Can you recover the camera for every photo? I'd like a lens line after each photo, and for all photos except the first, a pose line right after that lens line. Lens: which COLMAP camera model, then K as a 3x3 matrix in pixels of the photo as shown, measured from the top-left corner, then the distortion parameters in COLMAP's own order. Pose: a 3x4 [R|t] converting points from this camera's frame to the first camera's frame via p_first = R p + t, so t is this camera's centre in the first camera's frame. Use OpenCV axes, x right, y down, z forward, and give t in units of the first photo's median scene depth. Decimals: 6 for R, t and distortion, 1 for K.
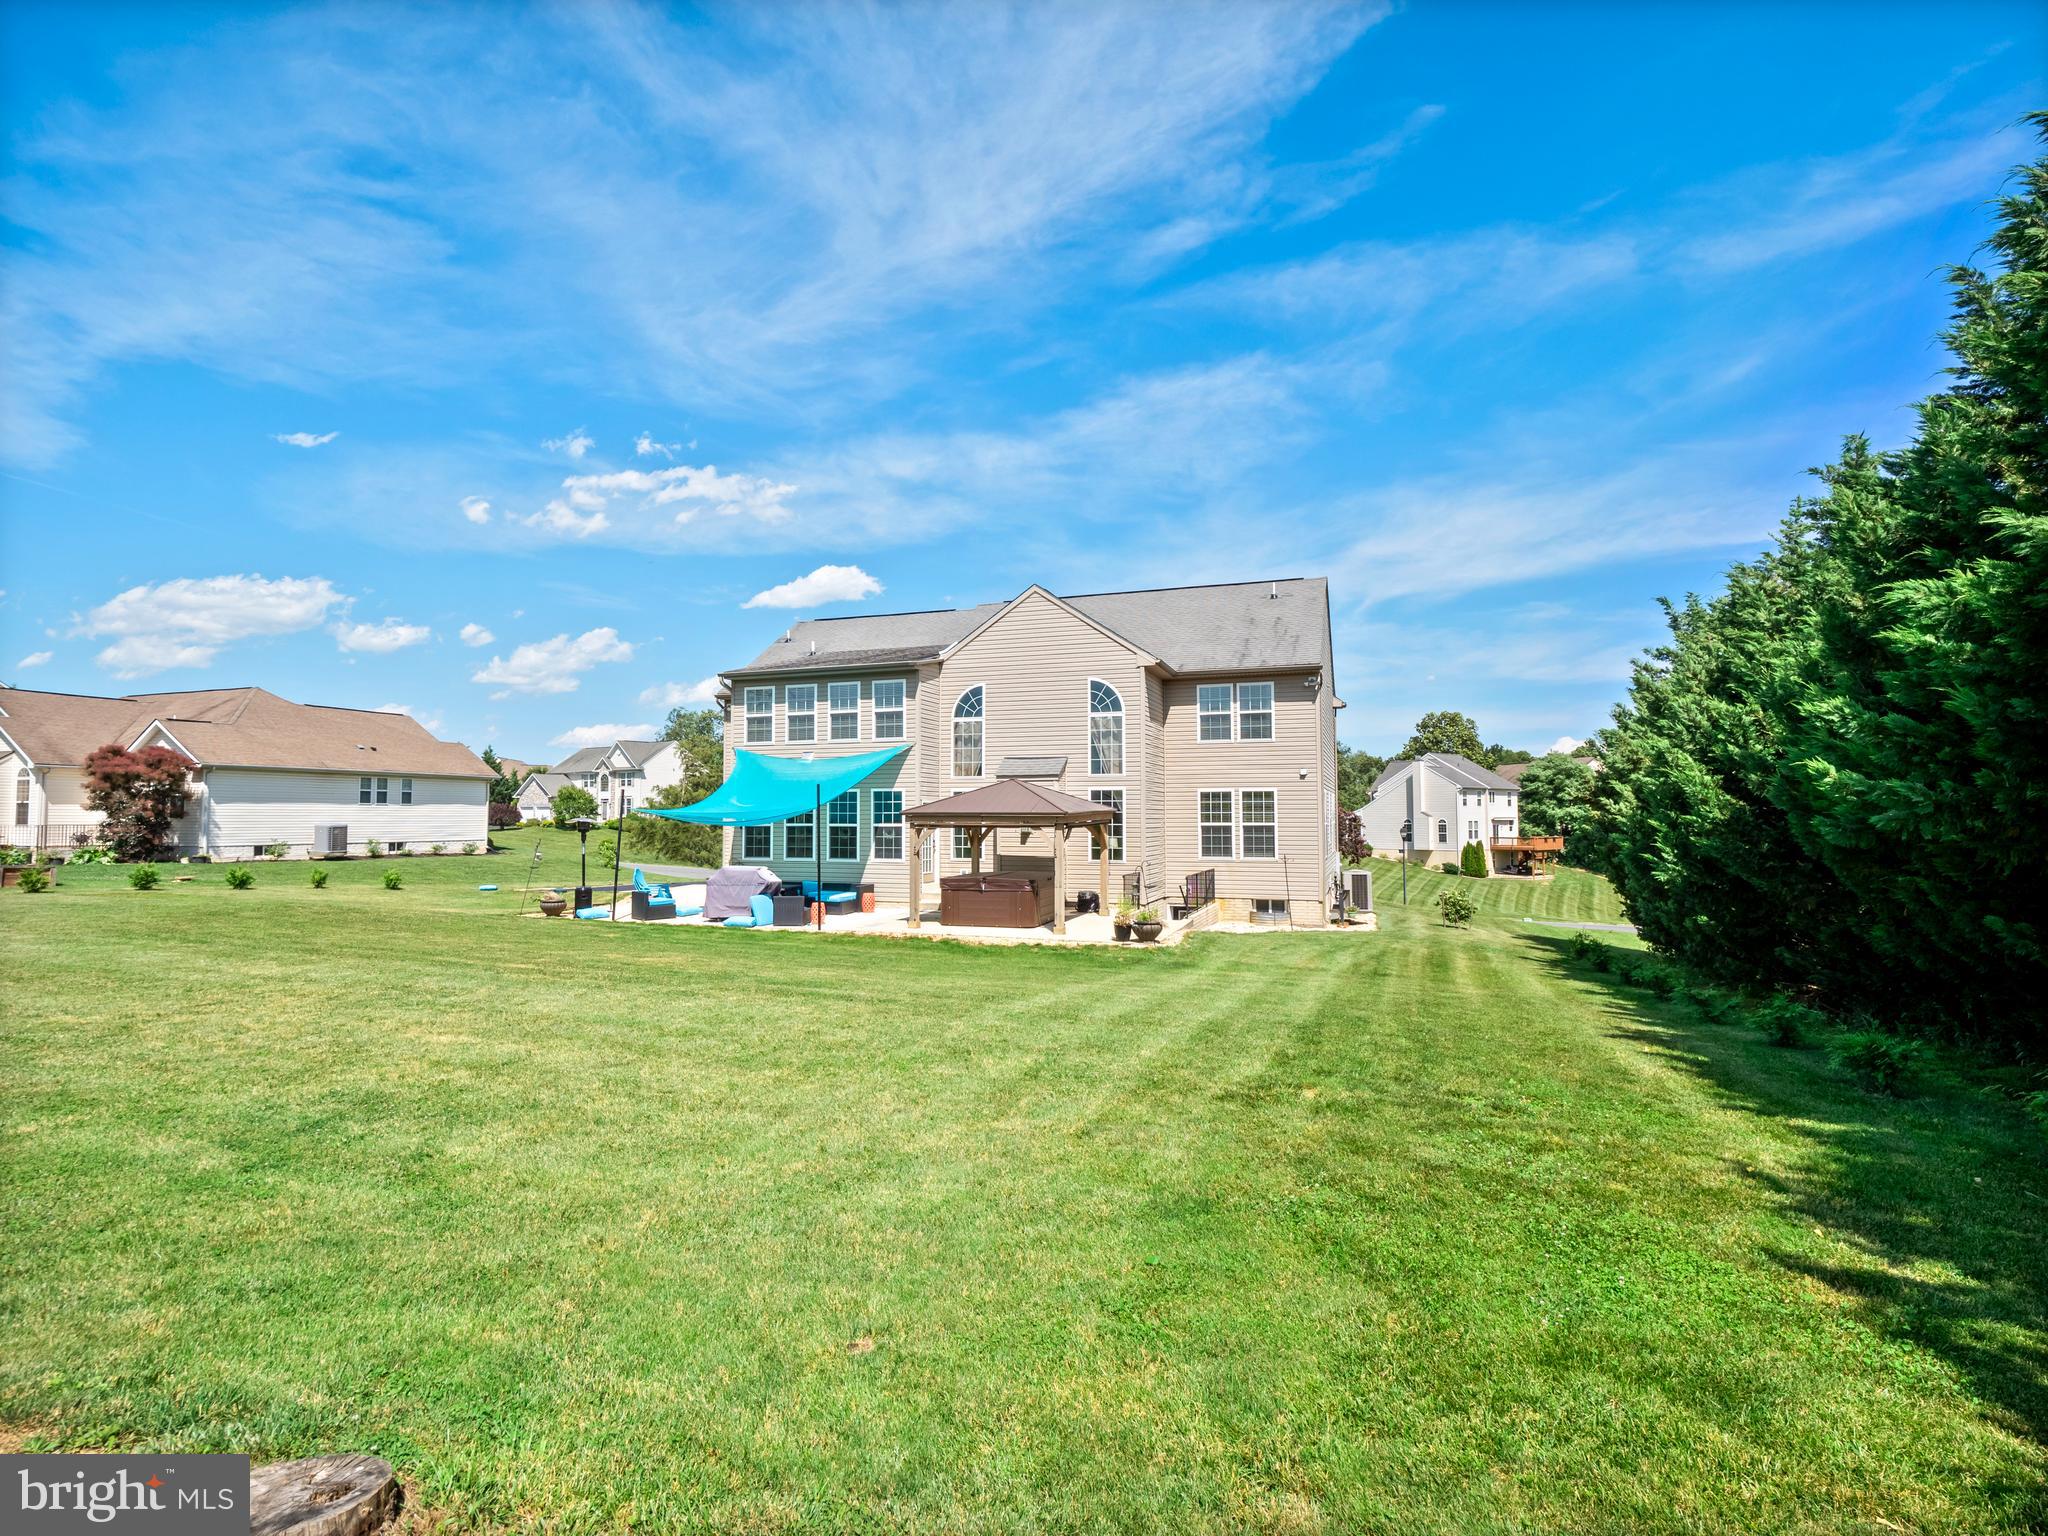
lens RADIAL K [[1009.1, 0, 1018.2], [0, 1009.1, 761.6], [0, 0, 1]] dist [-0.009953, 0.000175]
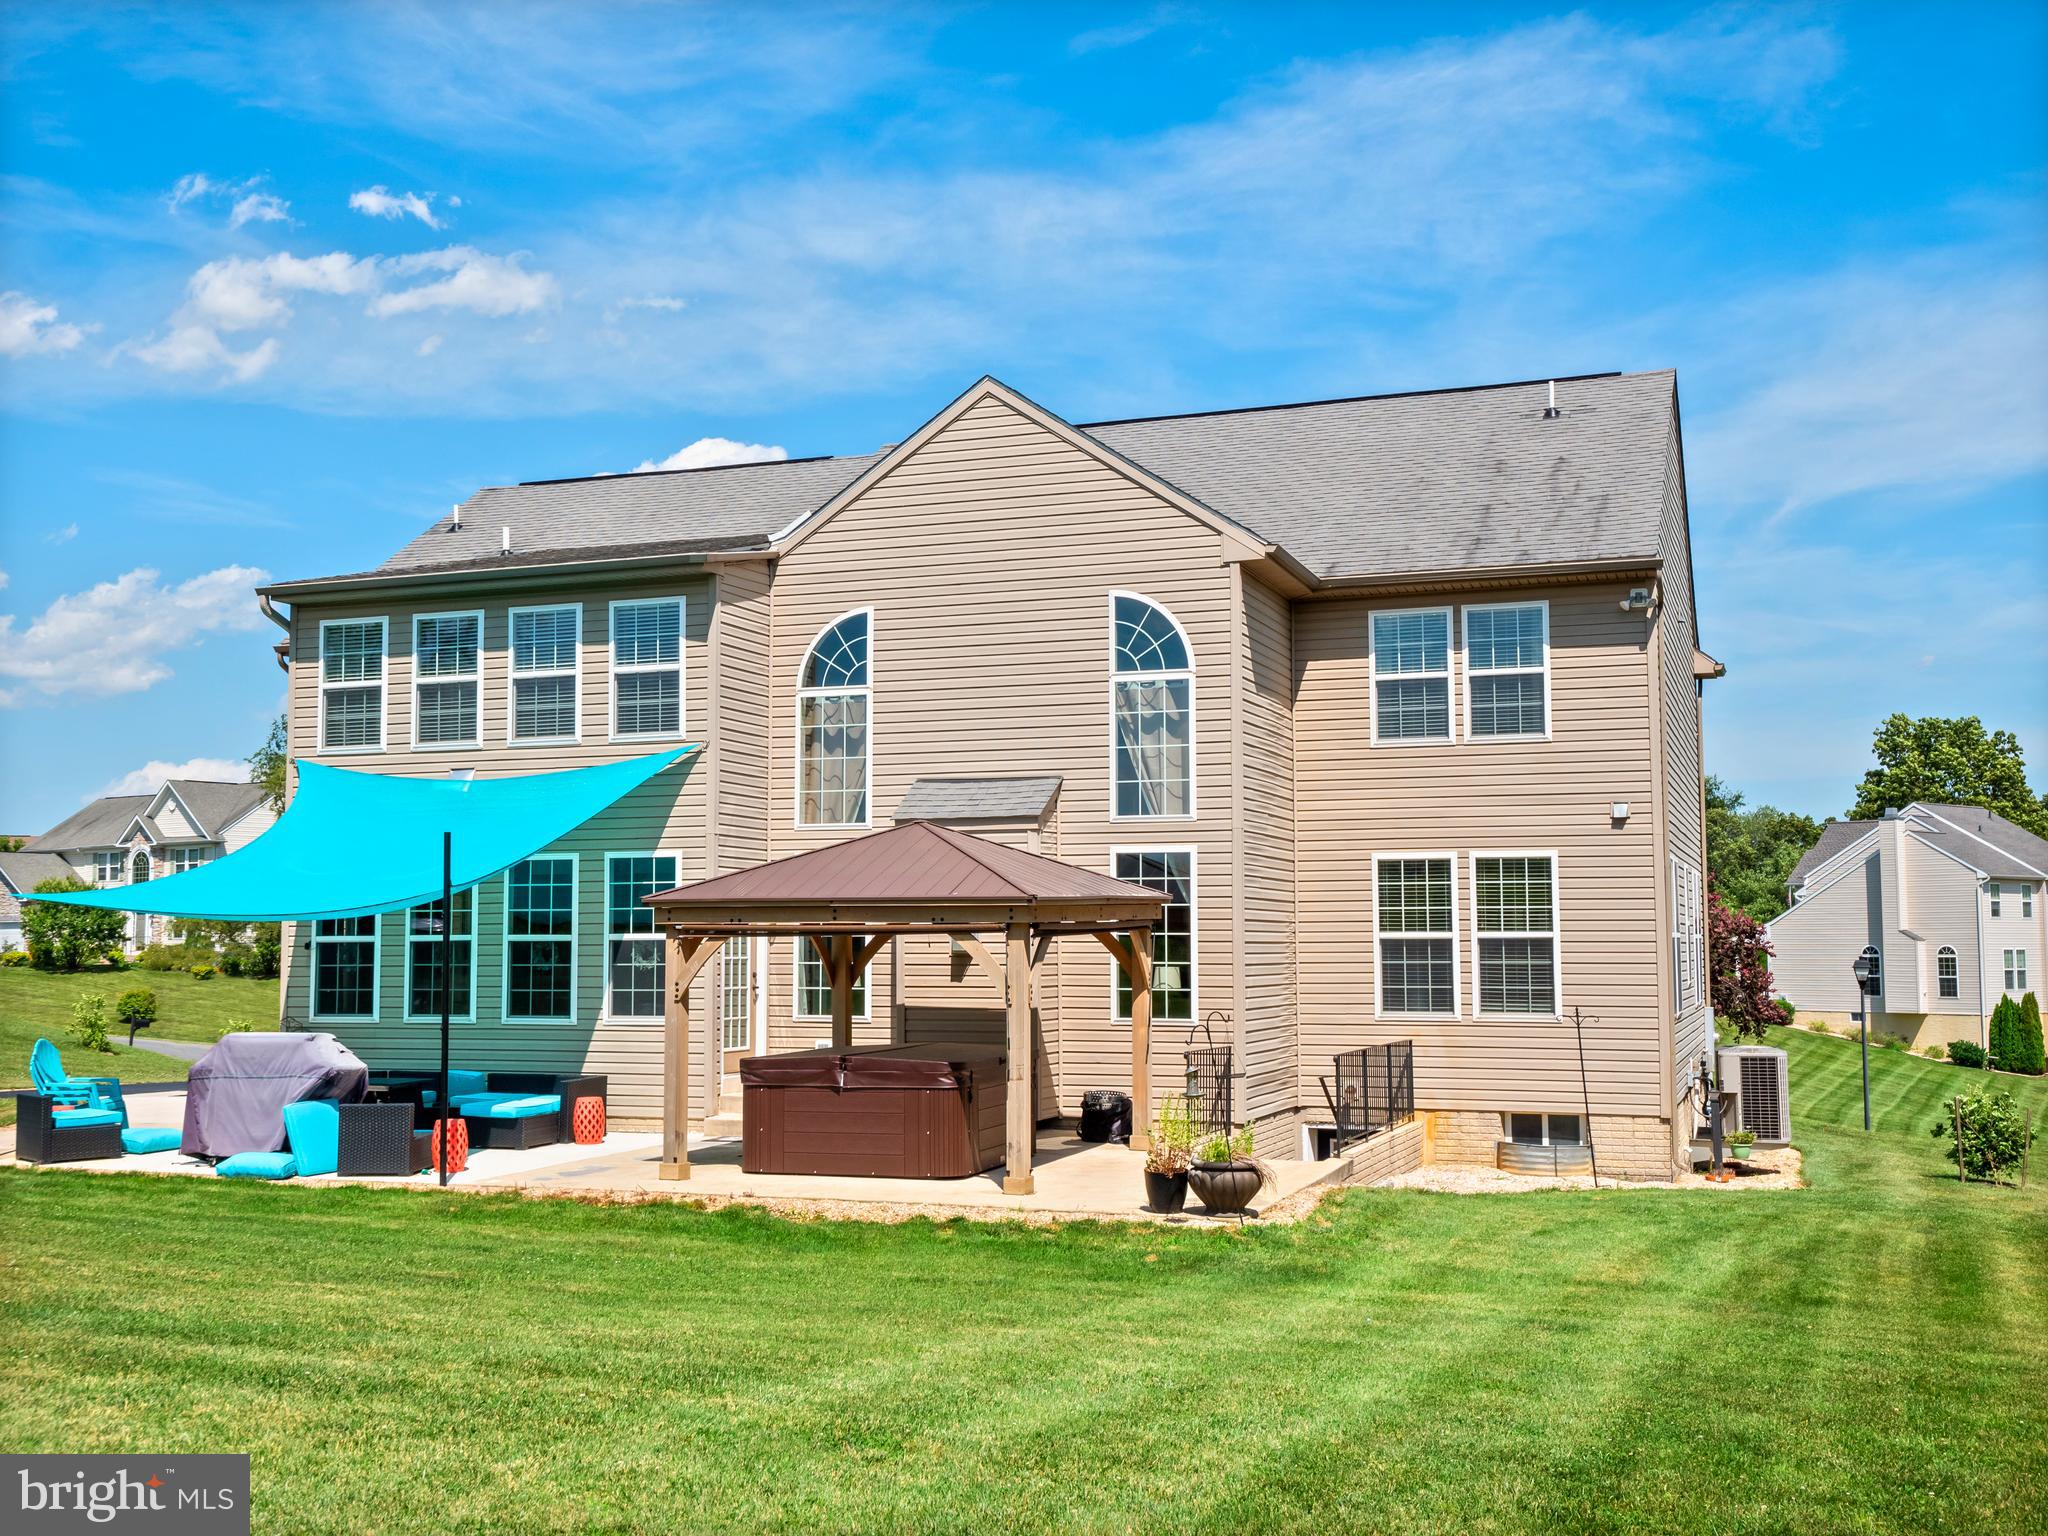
lens RADIAL K [[2098.0, 0, 1024.0], [0, 2098.0, 768.0], [0, 0, 1]] dist [0.061589, -0.138495]
pose [[0.999934, -0.001847, -0.011356, 0.042172], [0.001494, 0.999517, -0.031051, 0.019129], [0.011408, 0.031032, 0.999453, 0.110496]]
